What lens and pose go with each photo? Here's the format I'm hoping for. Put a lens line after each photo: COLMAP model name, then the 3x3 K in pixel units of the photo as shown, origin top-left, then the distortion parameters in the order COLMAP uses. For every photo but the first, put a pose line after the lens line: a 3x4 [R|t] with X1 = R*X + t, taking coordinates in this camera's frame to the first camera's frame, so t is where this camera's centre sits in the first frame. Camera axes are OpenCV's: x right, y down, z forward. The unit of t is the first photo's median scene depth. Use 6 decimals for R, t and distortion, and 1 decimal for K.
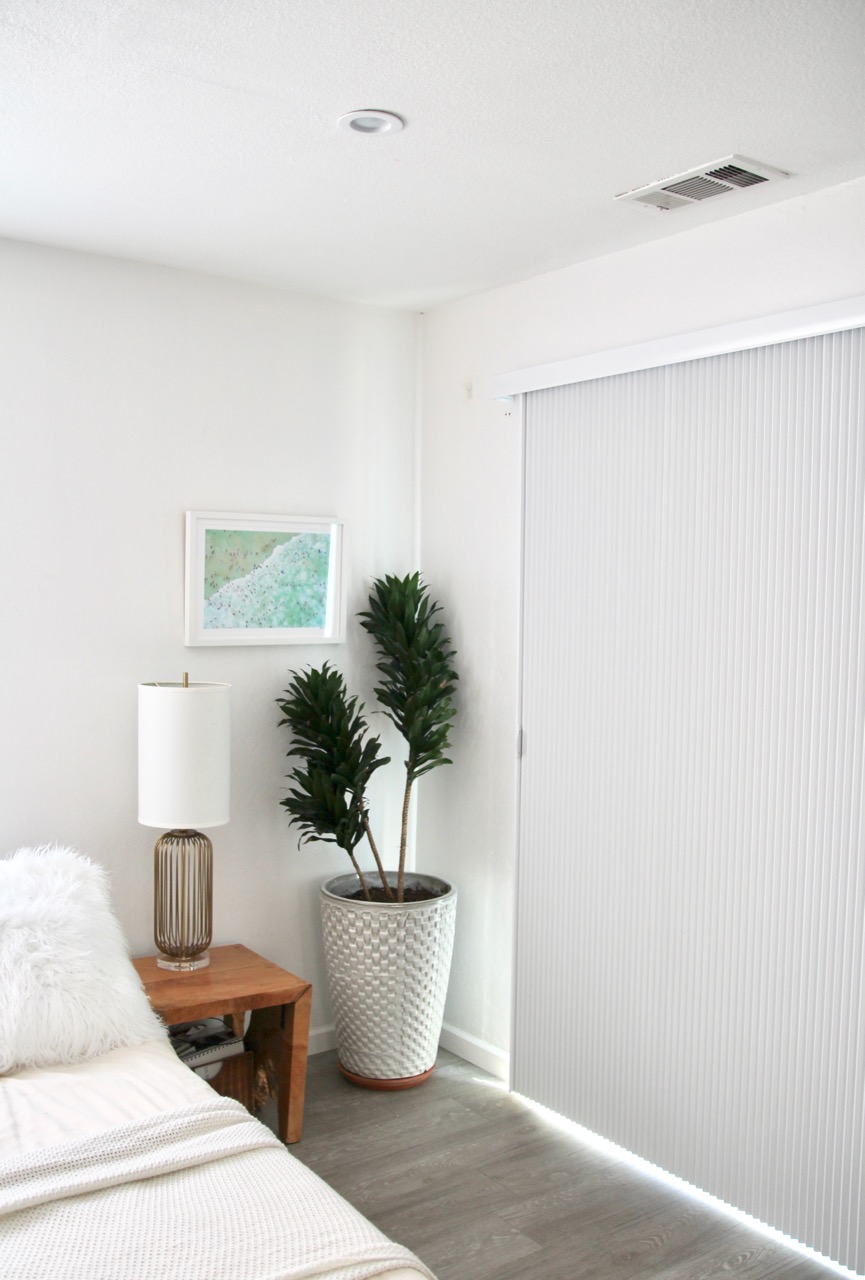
lens RADIAL K [[1138.8, 0, 432.5], [0, 1138.8, 640.0], [0, 0, 1]] dist [-0.060151, 0.002378]
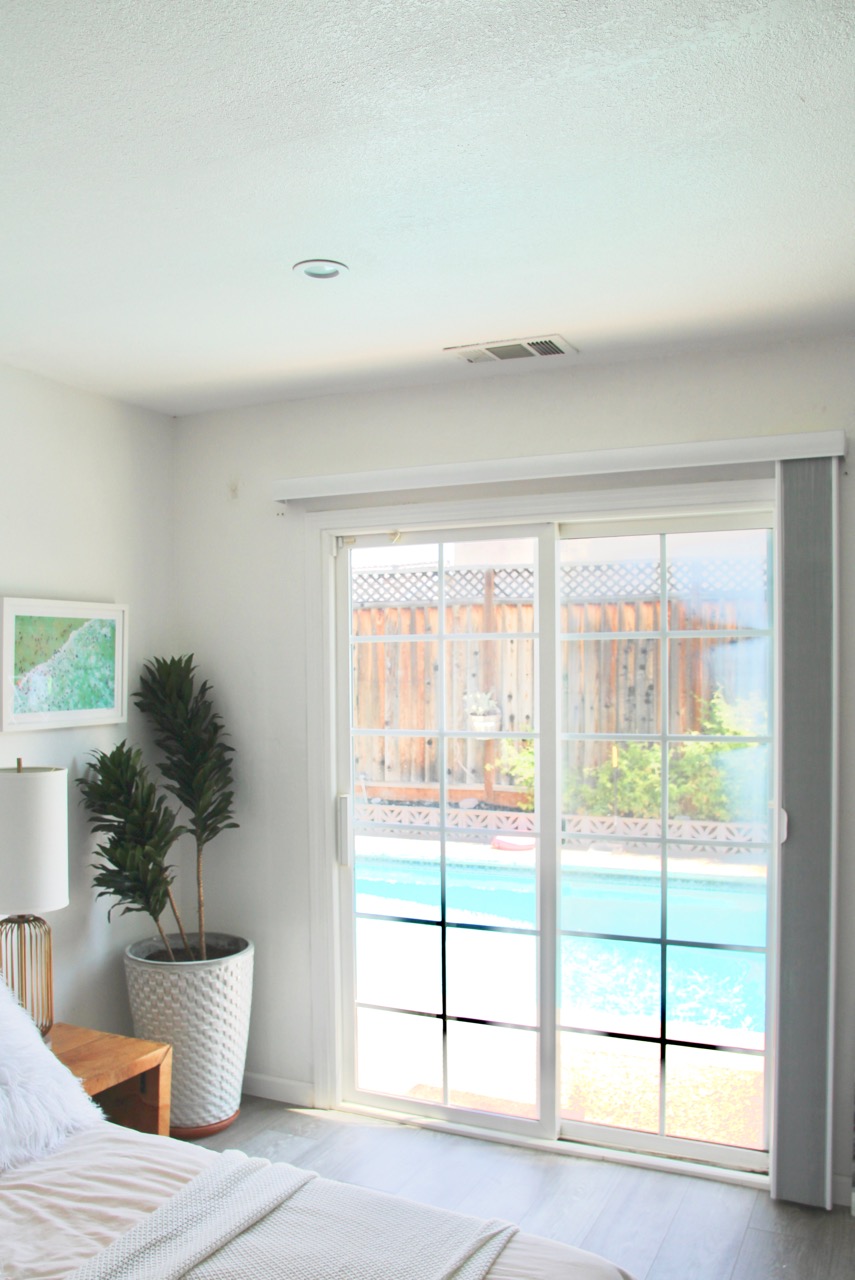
lens RADIAL K [[1029.3, 0, 429.8], [0, 1029.3, 667.5], [0, 0, 1]] dist [-0.116584, 0.120330]
pose [[0.887198, -0.021323, 0.460896, -0.275101], [0.040286, 0.998696, -0.031346, -0.007476], [-0.459627, 0.046377, 0.886900, 0.030488]]
